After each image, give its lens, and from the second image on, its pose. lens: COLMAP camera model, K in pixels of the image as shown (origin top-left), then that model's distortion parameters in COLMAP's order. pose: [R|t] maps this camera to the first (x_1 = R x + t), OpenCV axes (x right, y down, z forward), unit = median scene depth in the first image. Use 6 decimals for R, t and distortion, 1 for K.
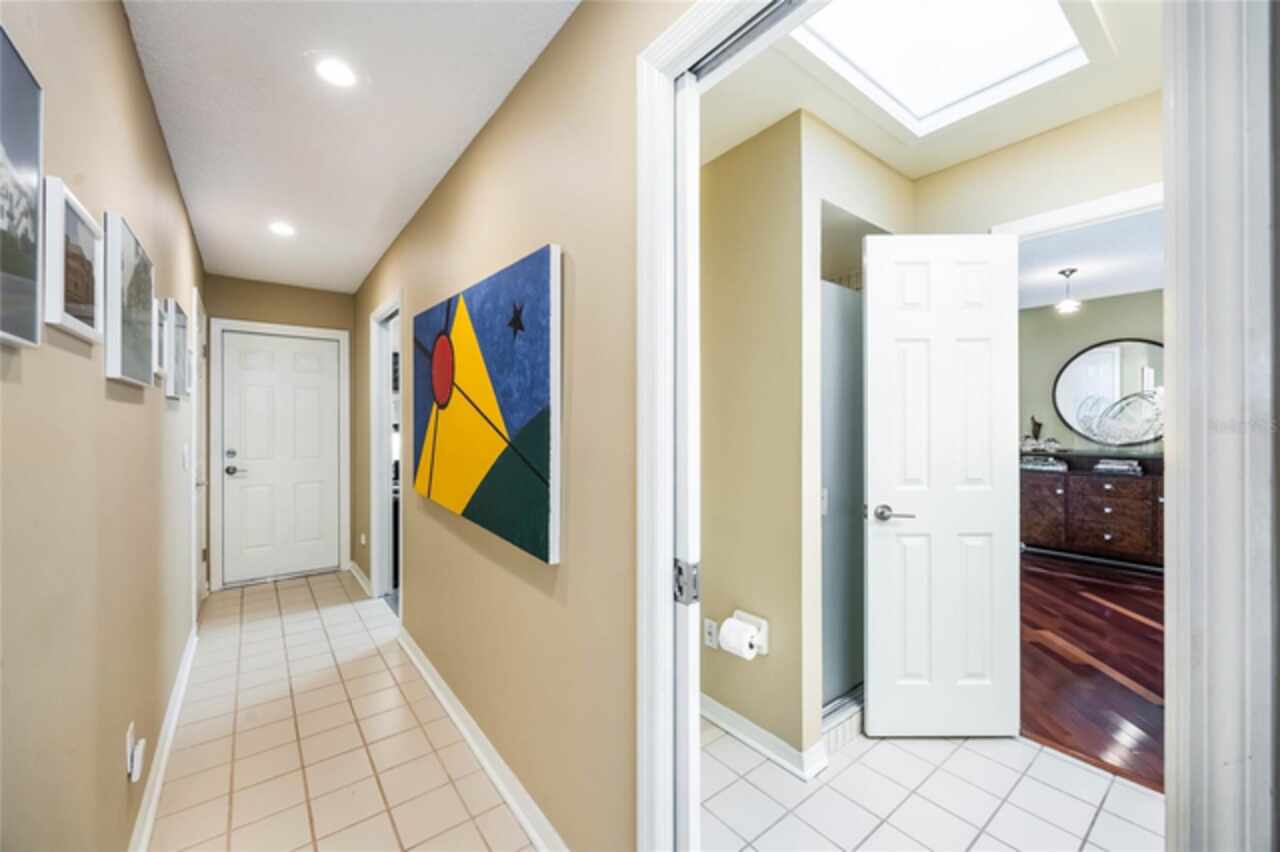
lens RADIAL K [[497.8, 0, 640.0], [0, 497.8, 426.0], [0, 0, 1]] dist [-0.013221, 0.000210]
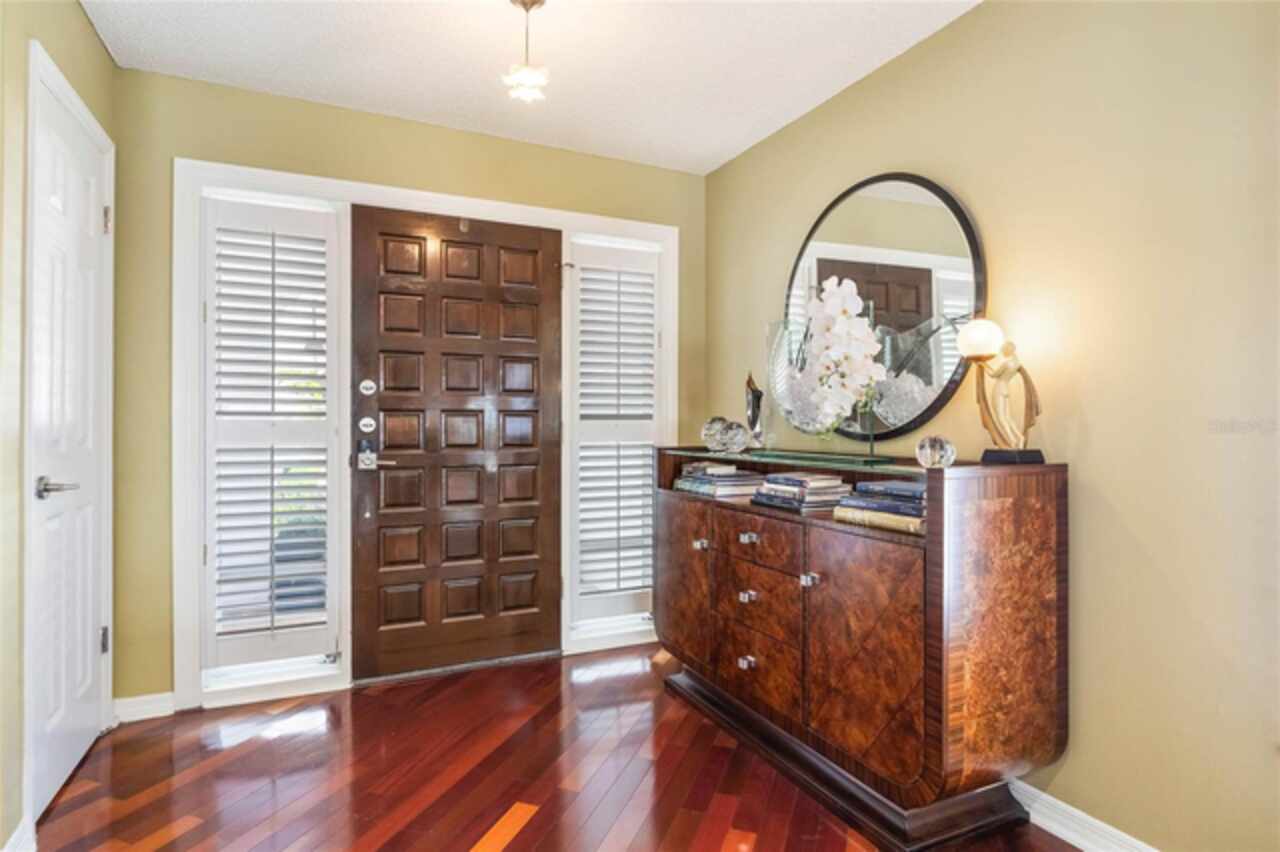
lens RADIAL K [[679.0, 0, 640.0], [0, 679.0, 426.0], [0, 0, 1]] dist [0.000508, 0.000030]
pose [[0.976266, 0.001669, -0.216568, 0.904023], [-0.000792, 0.999991, 0.004134, 0.025121], [0.216573, -0.003865, 0.976259, 0.396840]]
